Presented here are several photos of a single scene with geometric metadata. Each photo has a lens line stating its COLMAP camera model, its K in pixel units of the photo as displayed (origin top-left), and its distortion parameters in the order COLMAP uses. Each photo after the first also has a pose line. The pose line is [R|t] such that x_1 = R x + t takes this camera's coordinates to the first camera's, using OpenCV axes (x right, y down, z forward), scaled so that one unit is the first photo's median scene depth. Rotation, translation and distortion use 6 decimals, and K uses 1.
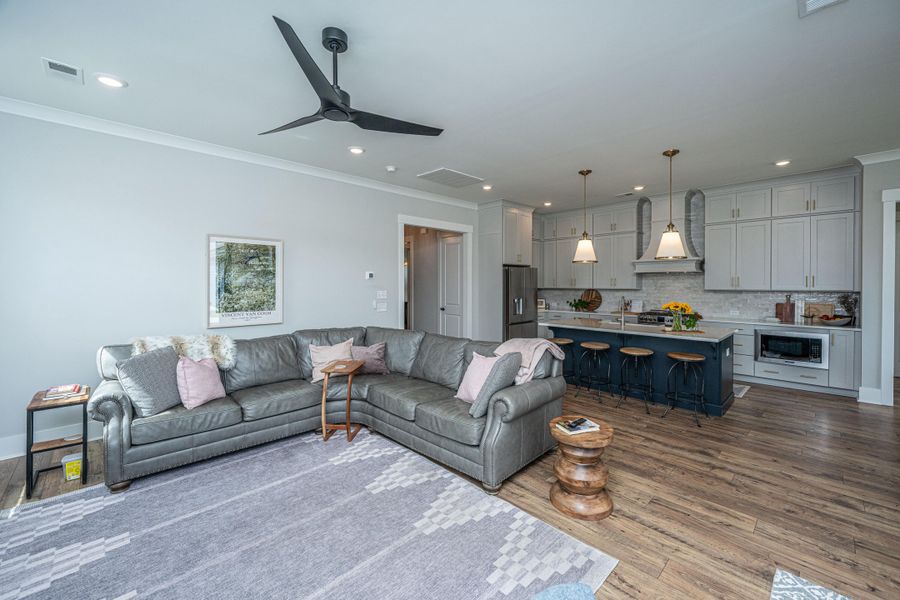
lens RADIAL K [[362.9, 0, 475.3], [0, 362.9, 286.8], [0, 0, 1]] dist [-0.001242, 0.000726]
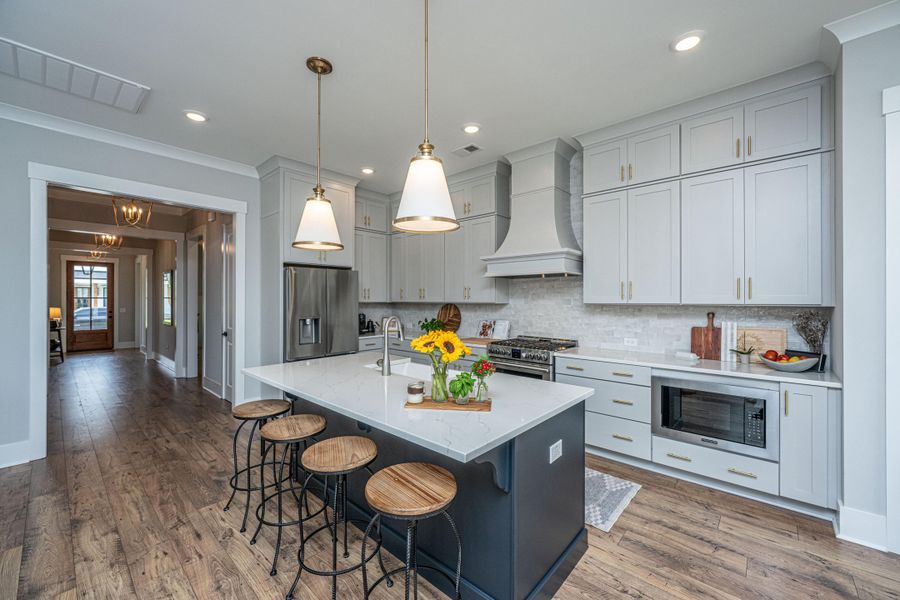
lens RADIAL K [[362.9, 0, 471.1], [0, 362.9, 297.6], [0, 0, 1]] dist [-0.001242, 0.000726]
pose [[0.996505, 0.003946, 0.083436, 0.447705], [-0.002552, 0.999855, -0.016808, 0.008966], [-0.083490, 0.016537, 0.996371, 0.470400]]
